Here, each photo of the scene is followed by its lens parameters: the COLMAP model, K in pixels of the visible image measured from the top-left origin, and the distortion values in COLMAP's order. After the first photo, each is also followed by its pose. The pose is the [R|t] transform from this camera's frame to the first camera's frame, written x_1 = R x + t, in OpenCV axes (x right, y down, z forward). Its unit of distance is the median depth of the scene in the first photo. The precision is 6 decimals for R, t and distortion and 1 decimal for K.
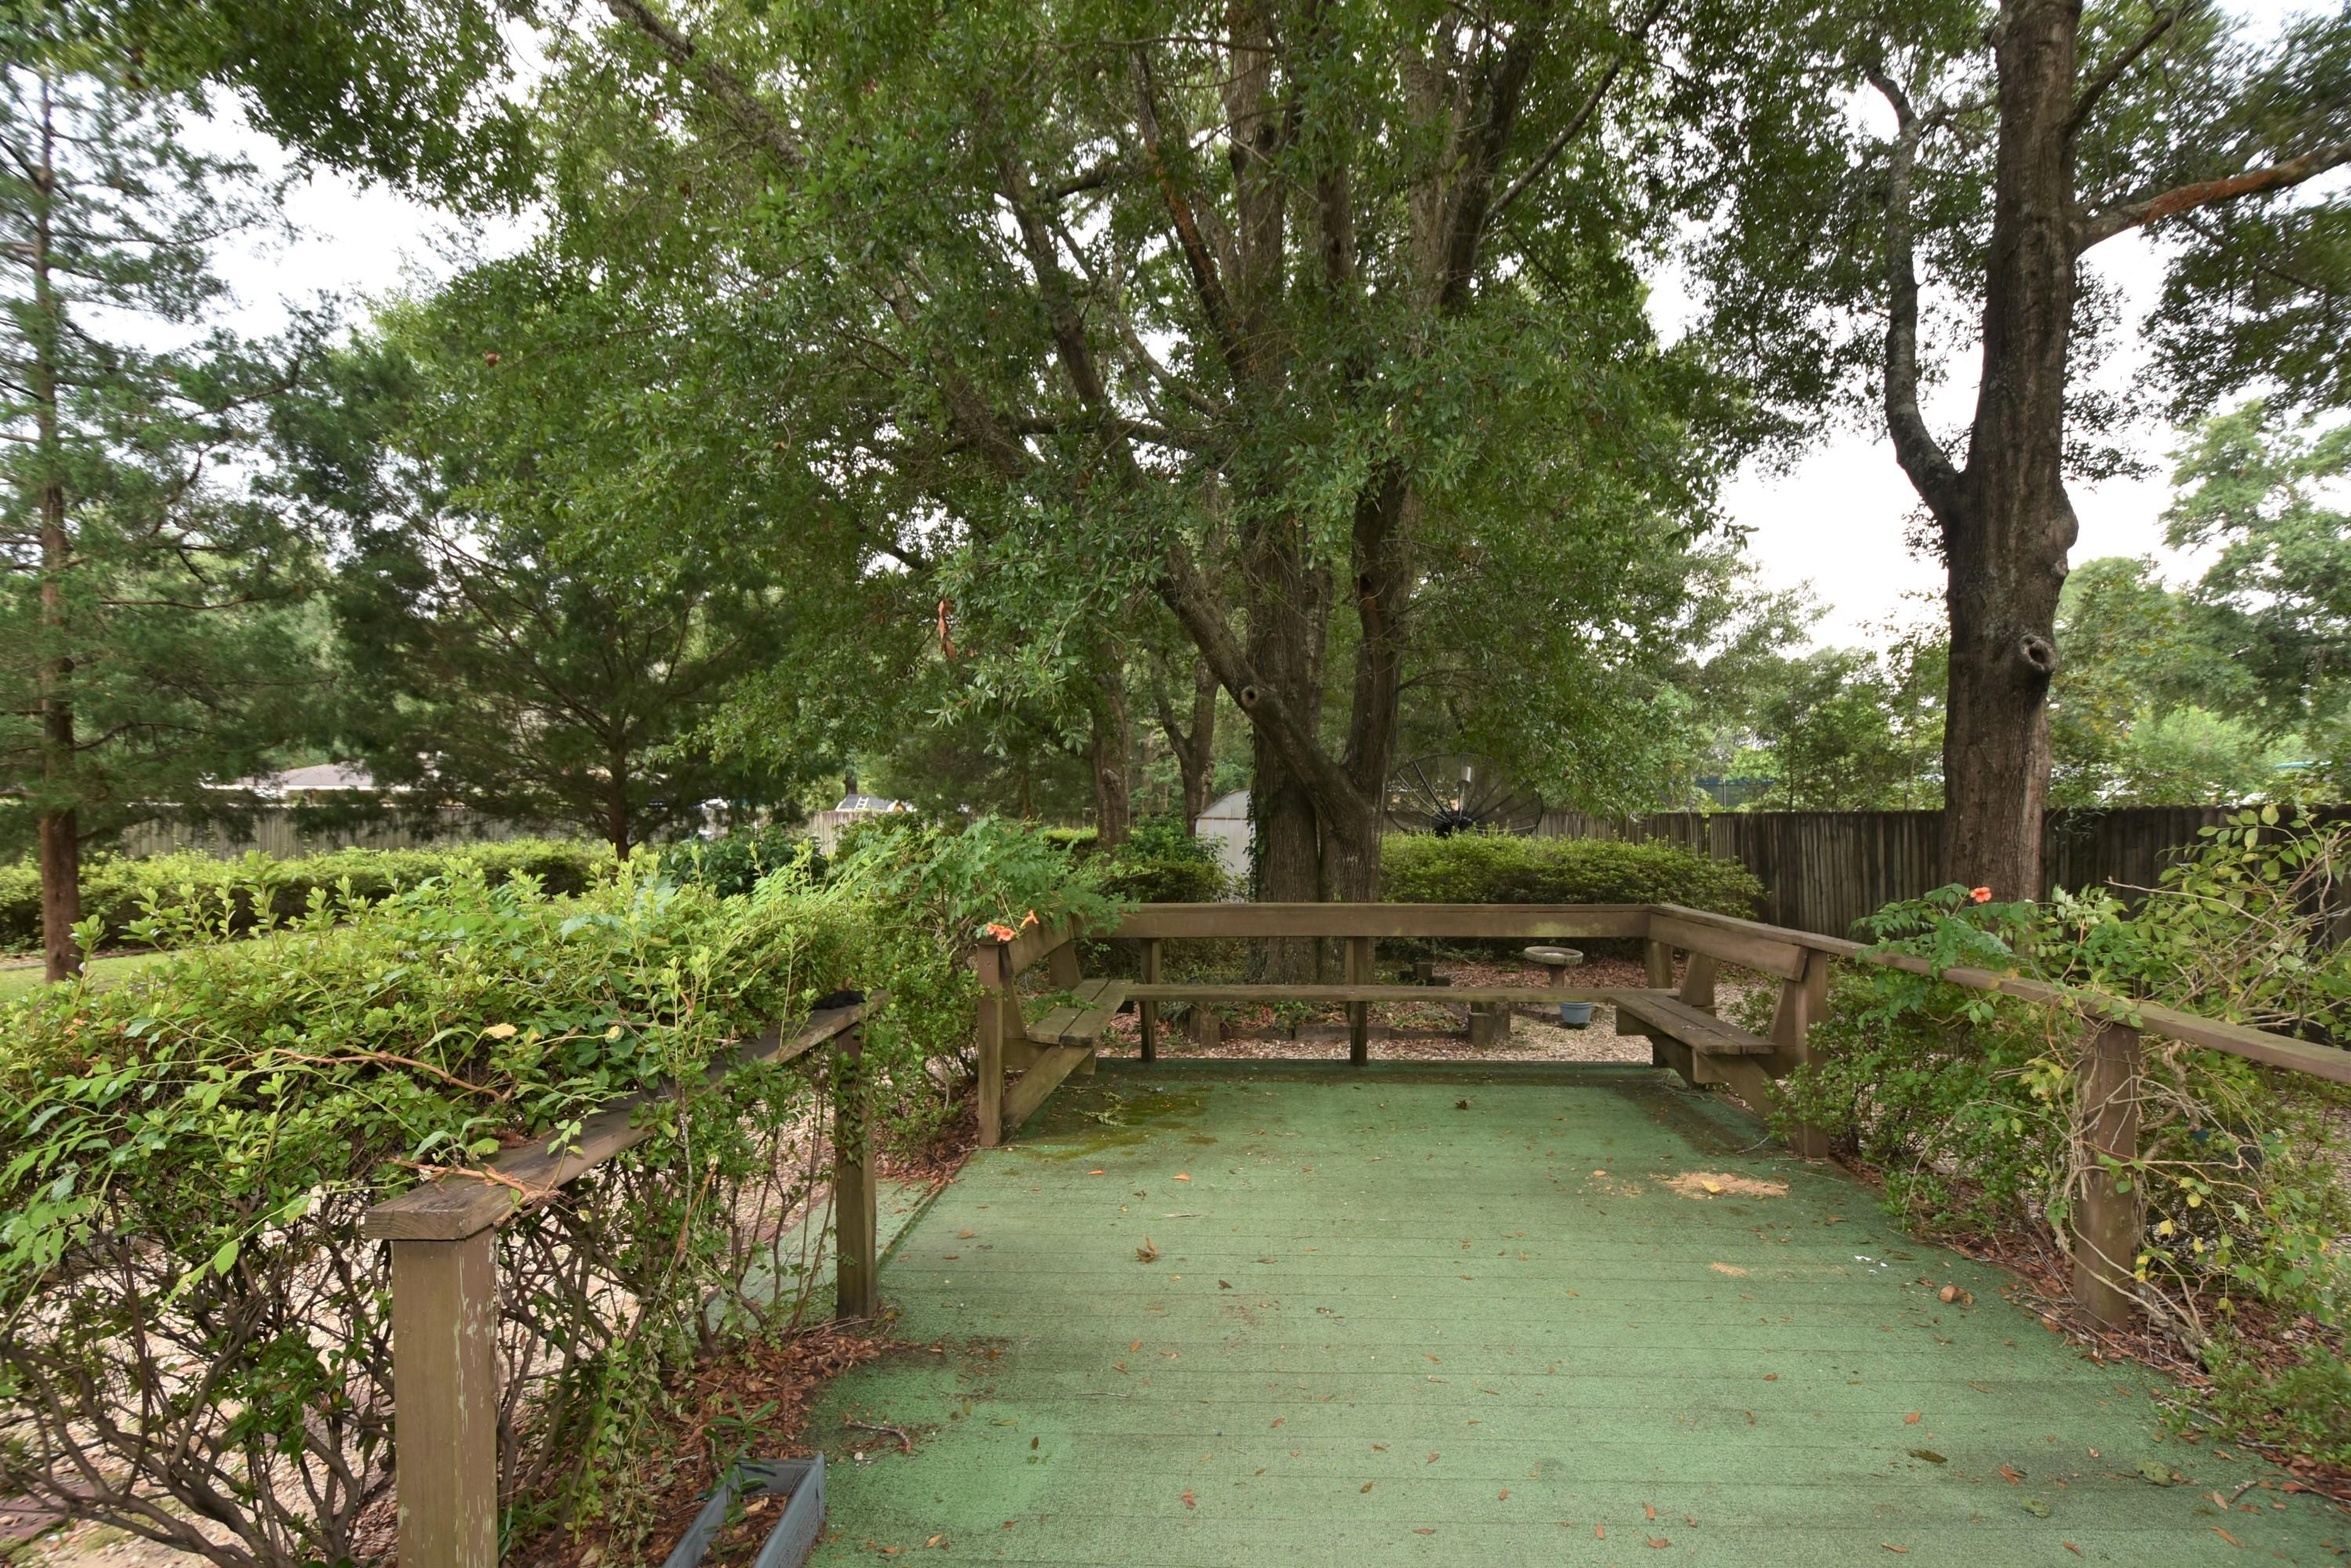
lens RADIAL K [[1028.4, 0, 1182.6], [0, 1028.4, 809.3], [0, 0, 1]] dist [0.016300, -0.022283]
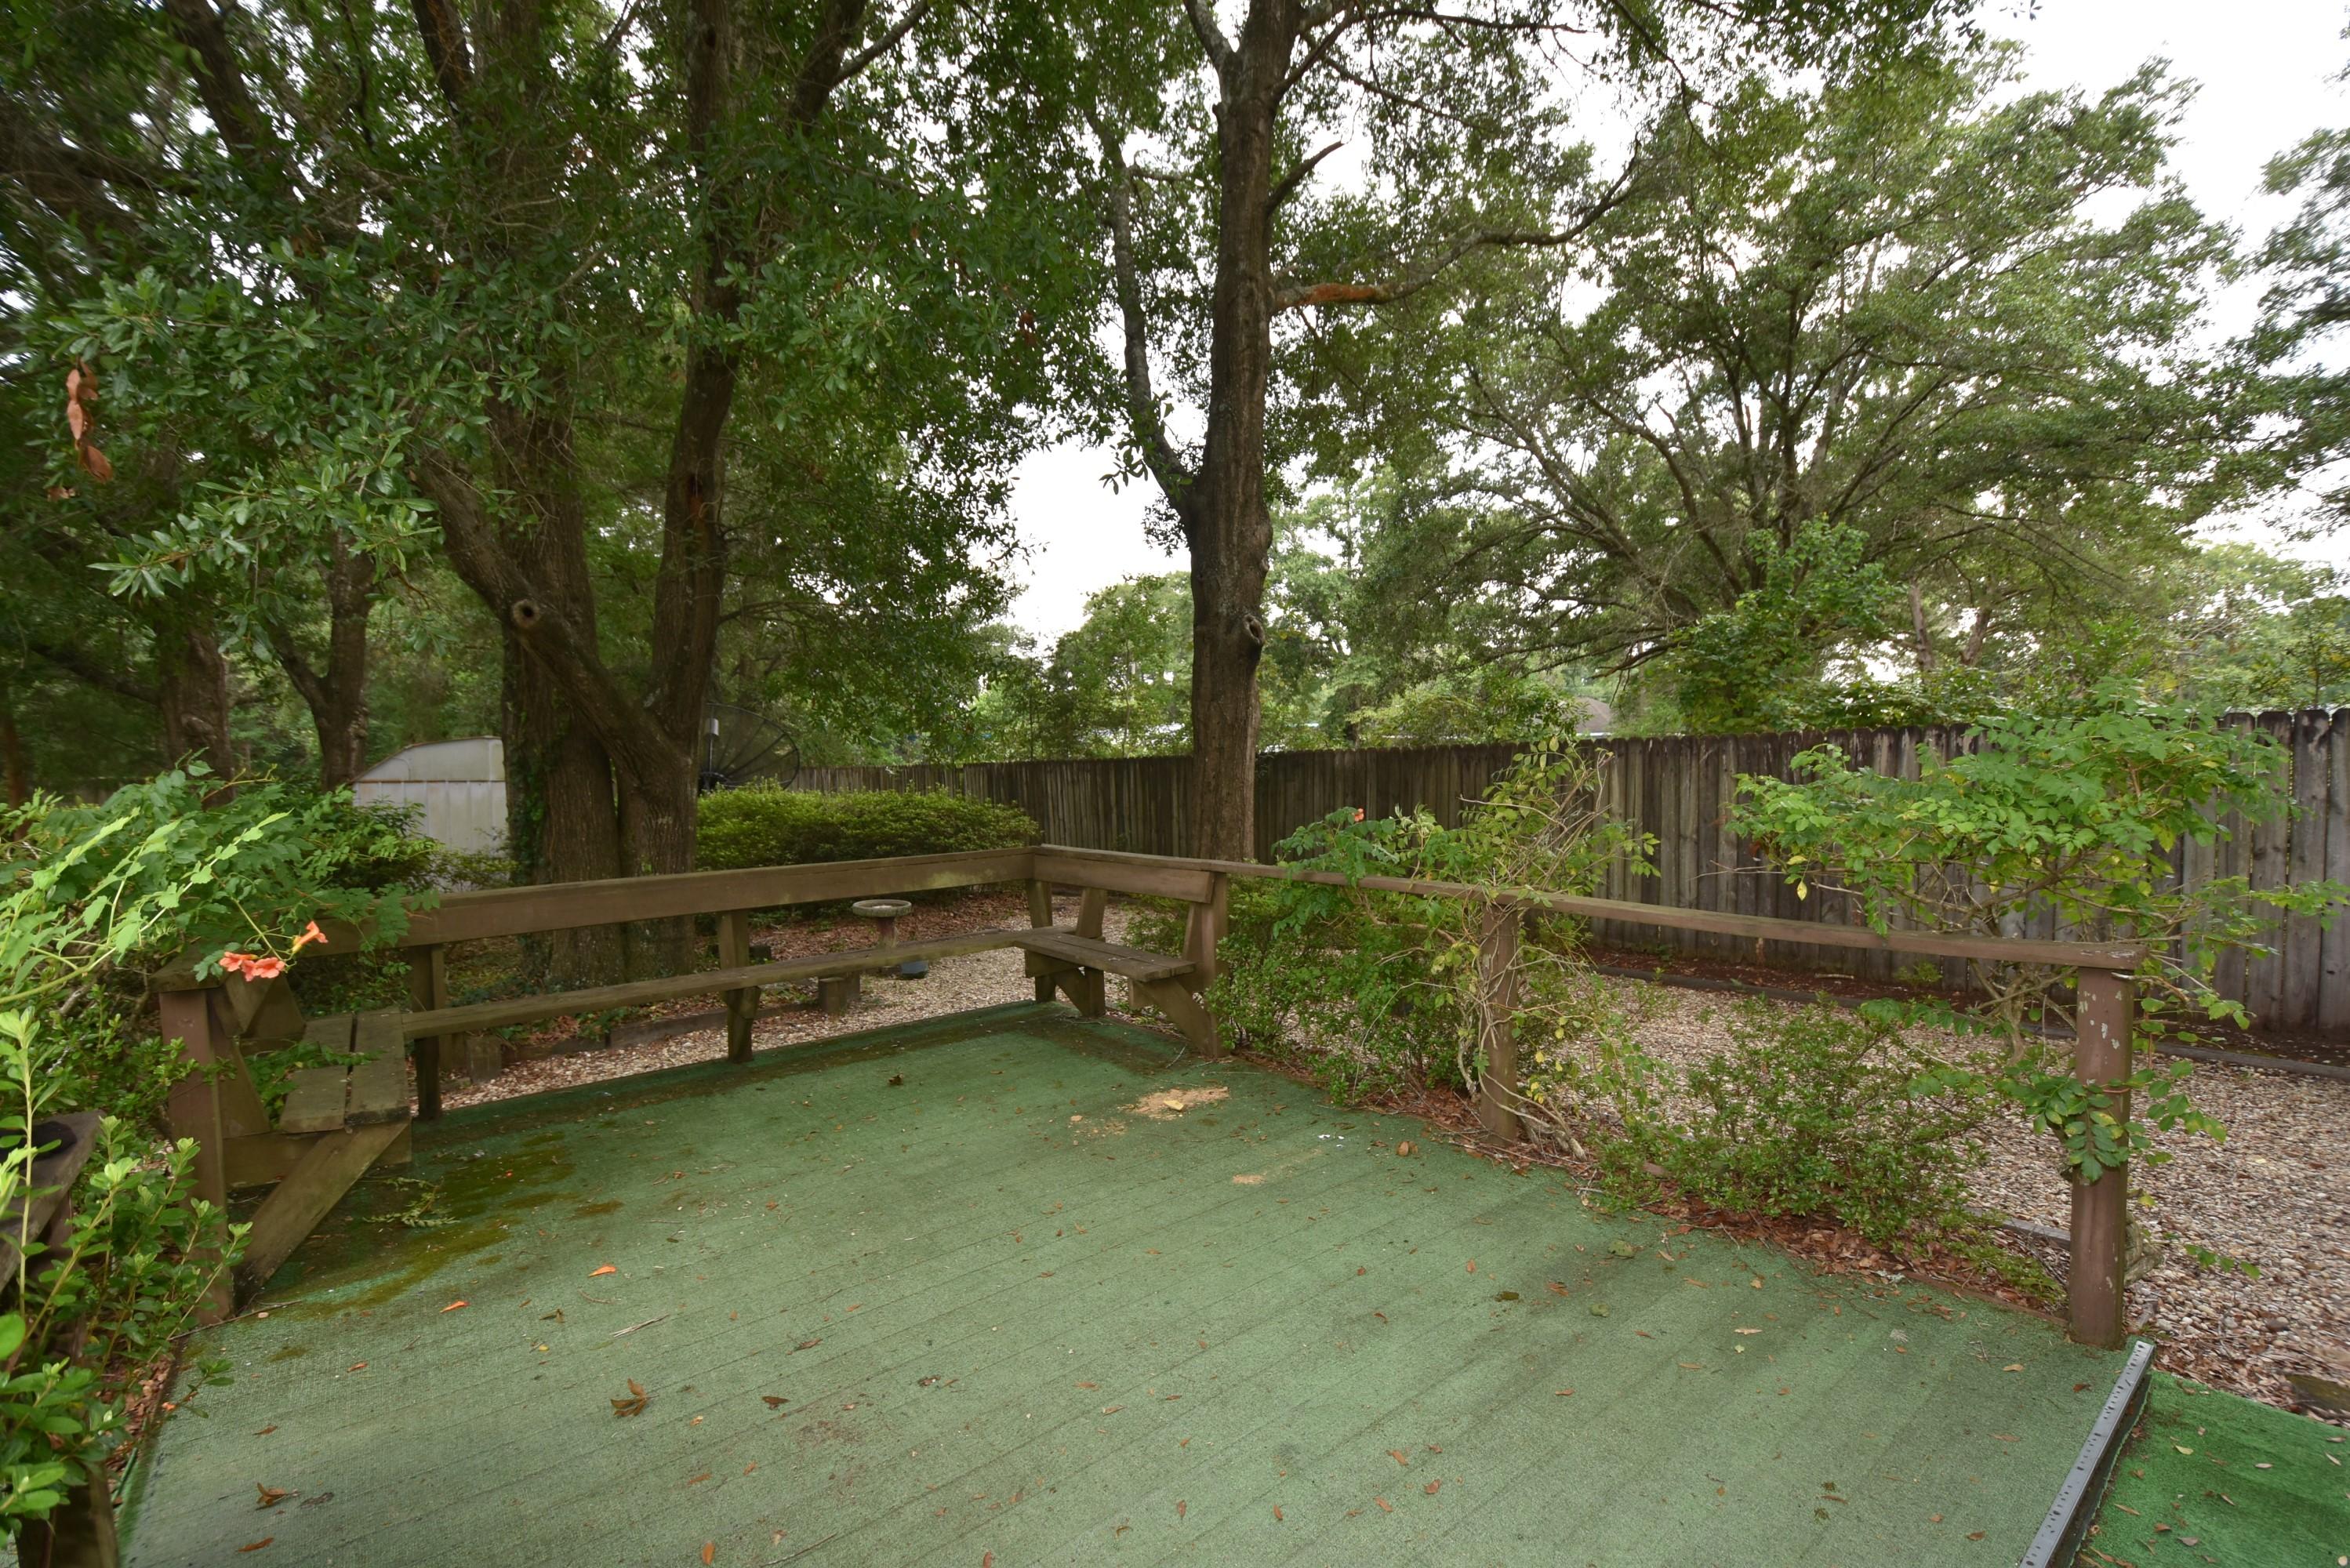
lens RADIAL K [[1016.3, 0, 1183.5], [0, 1016.3, 808.2], [0, 0, 1]] dist [0.023391, -0.029955]
pose [[0.748372, -0.045505, 0.661716, -0.138090], [0.017472, 0.998650, 0.048916, 0.009962], [-0.663049, -0.025046, 0.748157, 0.194616]]
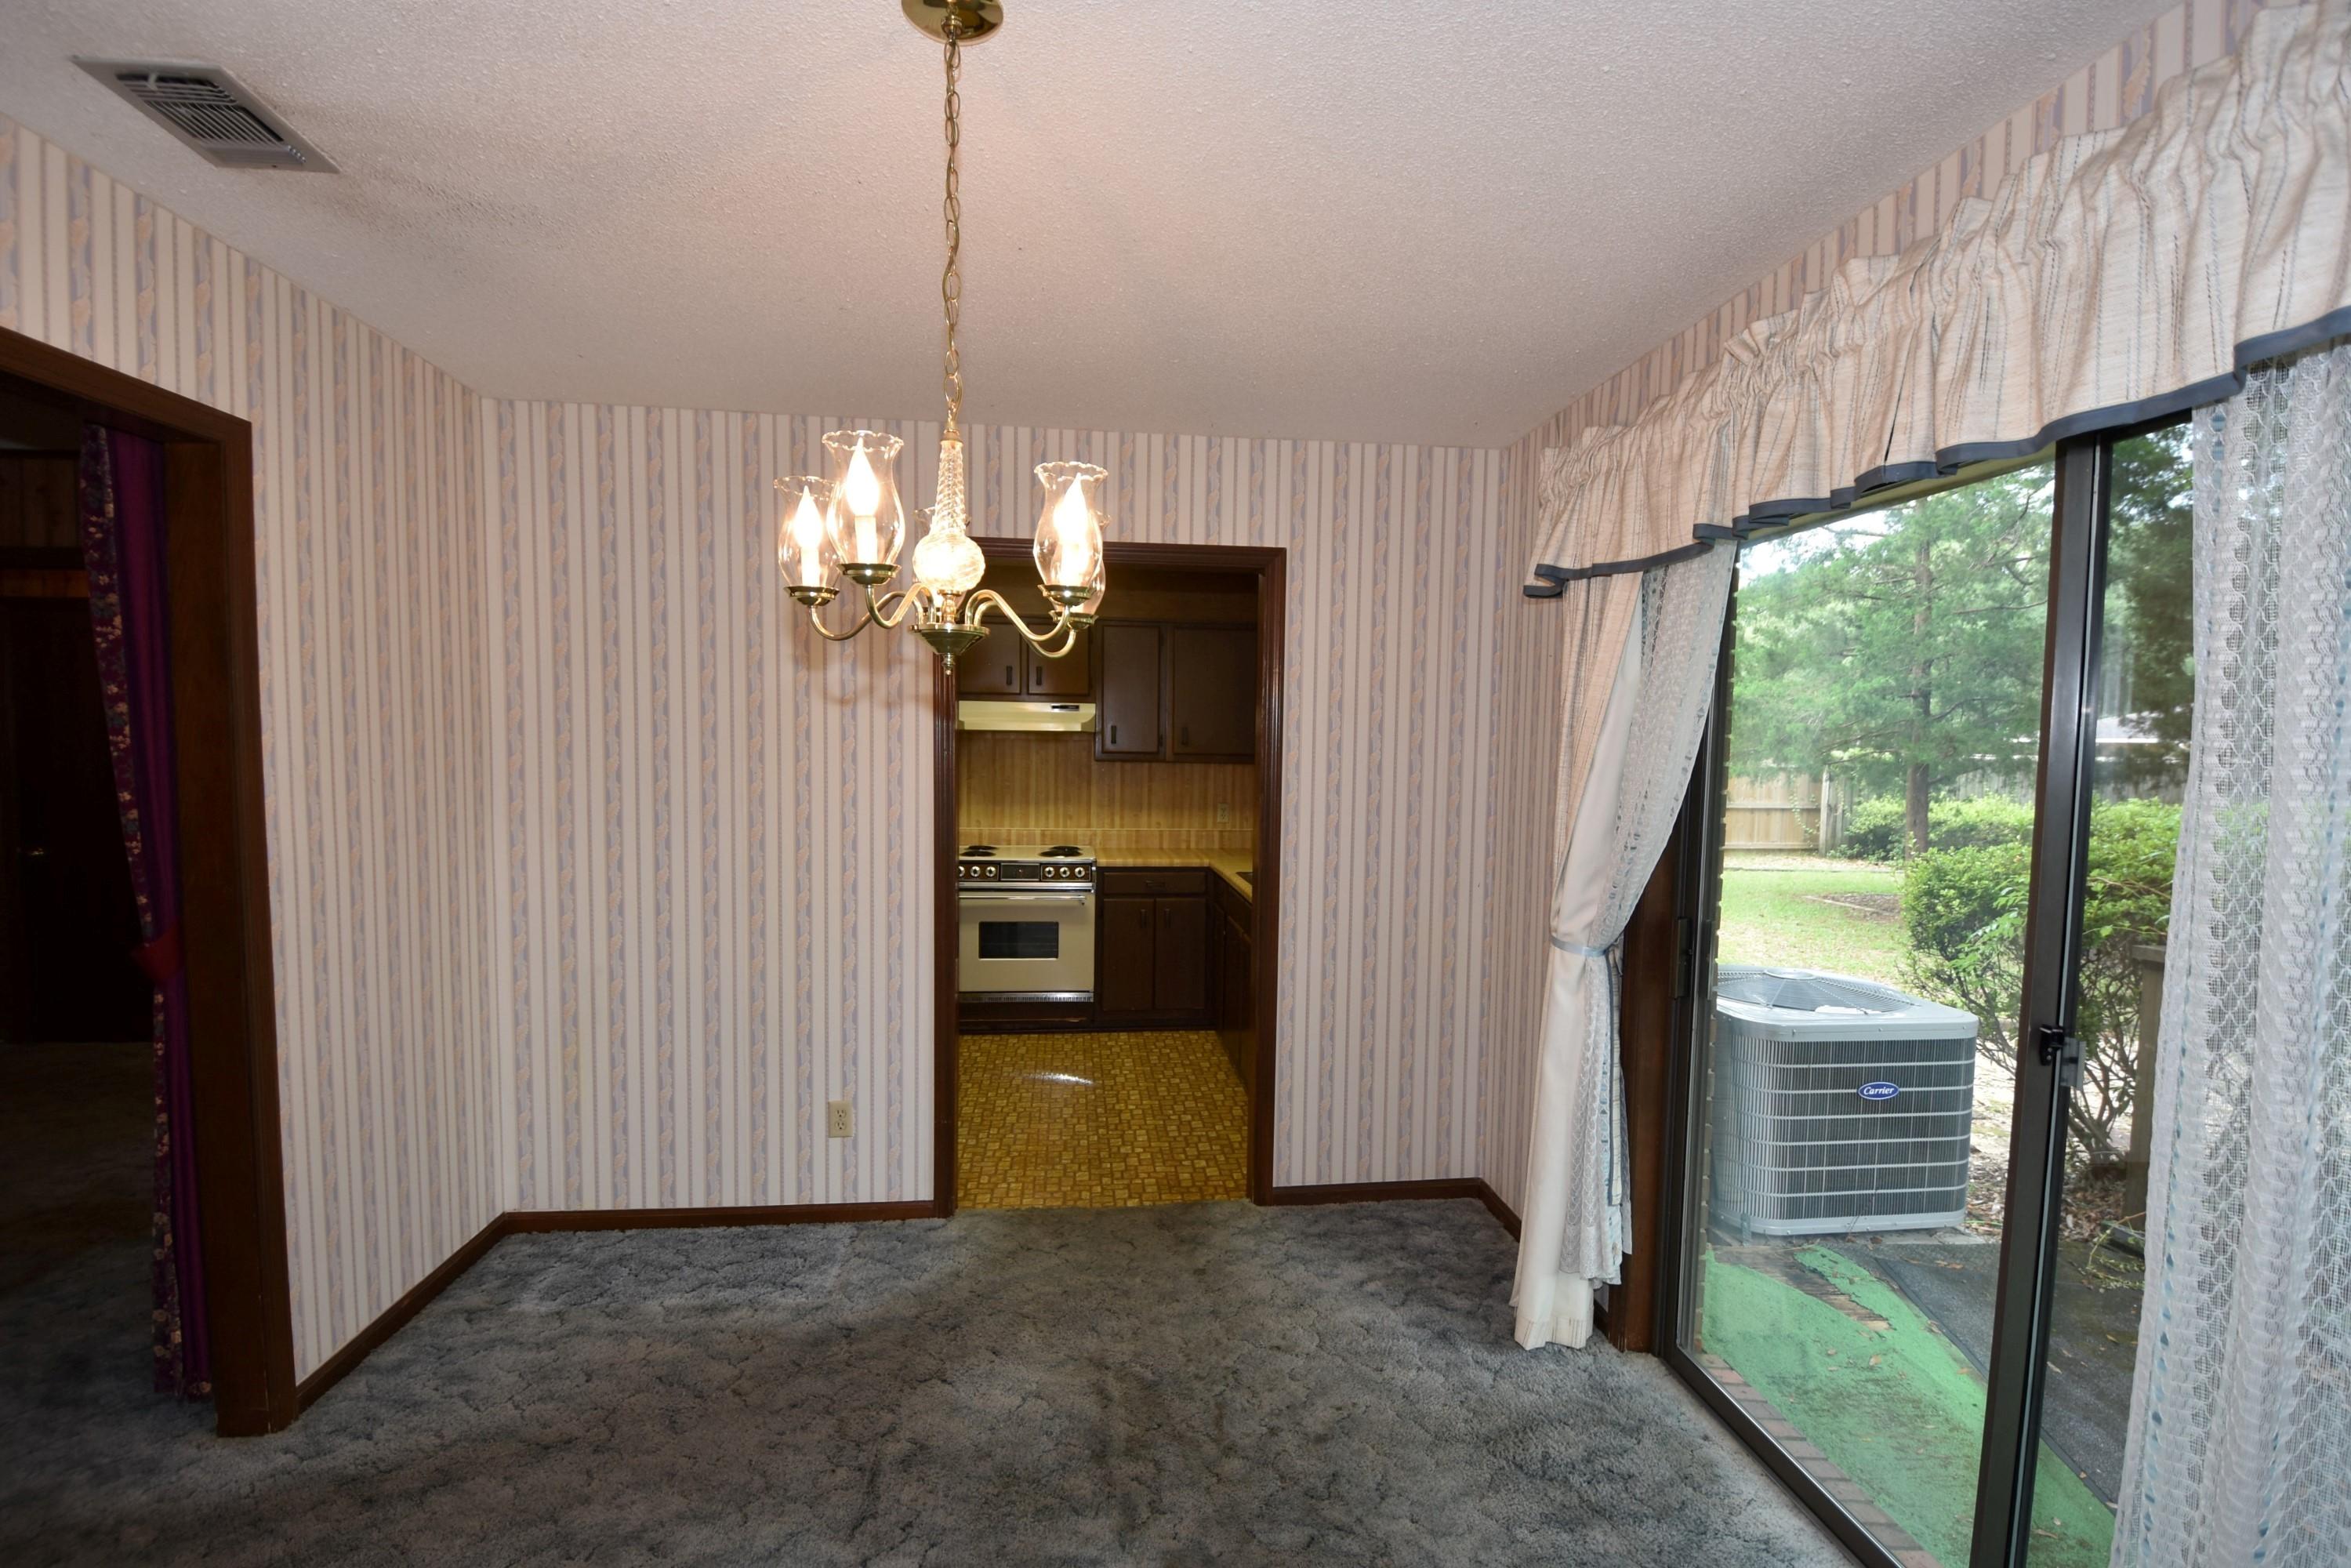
lens RADIAL K [[1028.4, 0, 1182.6], [0, 1028.4, 809.3], [0, 0, 1]] dist [0.016300, -0.022283]
pose [[0.143051, 0.057328, -0.988054, 0.324631], [-0.011567, 0.998350, 0.056251, -0.005849], [0.989648, 0.003382, 0.143478, -0.406477]]
